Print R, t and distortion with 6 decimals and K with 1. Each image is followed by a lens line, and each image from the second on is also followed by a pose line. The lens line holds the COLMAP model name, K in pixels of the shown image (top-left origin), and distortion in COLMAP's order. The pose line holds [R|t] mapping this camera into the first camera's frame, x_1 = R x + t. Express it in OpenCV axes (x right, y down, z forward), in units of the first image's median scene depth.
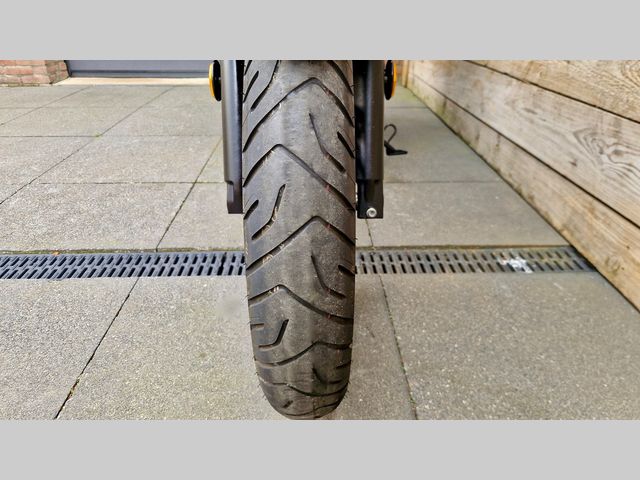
lens RADIAL K [[437.2, 0, 319.0], [0, 437.2, 236.8], [0, 0, 1]] dist [0.058764, -0.056934]
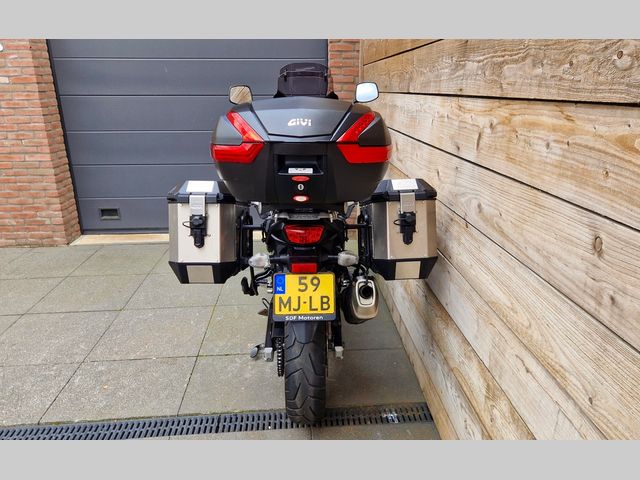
lens RADIAL K [[479.1, 0, 331.4], [0, 479.1, 241.6], [0, 0, 1]] dist [0.079719, -0.064758]
pose [[0.998541, -0.020493, 0.049954, 0.130116], [0.028848, 0.984544, -0.172745, -0.286543], [-0.045642, 0.173934, 0.983699, -0.948114]]
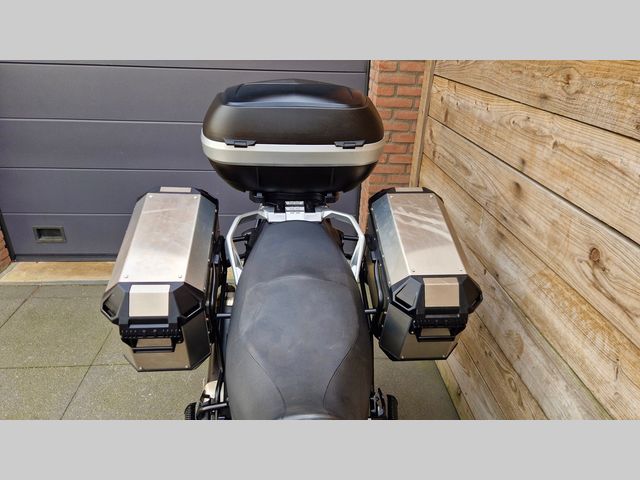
lens RADIAL K [[437.2, 0, 319.0], [0, 437.2, 236.8], [0, 0, 1]] dist [0.058764, -0.056934]
pose [[0.998450, 0.004477, 0.055477, -0.060814], [-0.002502, 0.999362, -0.035621, -1.131834], [-0.055601, 0.035427, 0.997824, 0.337037]]
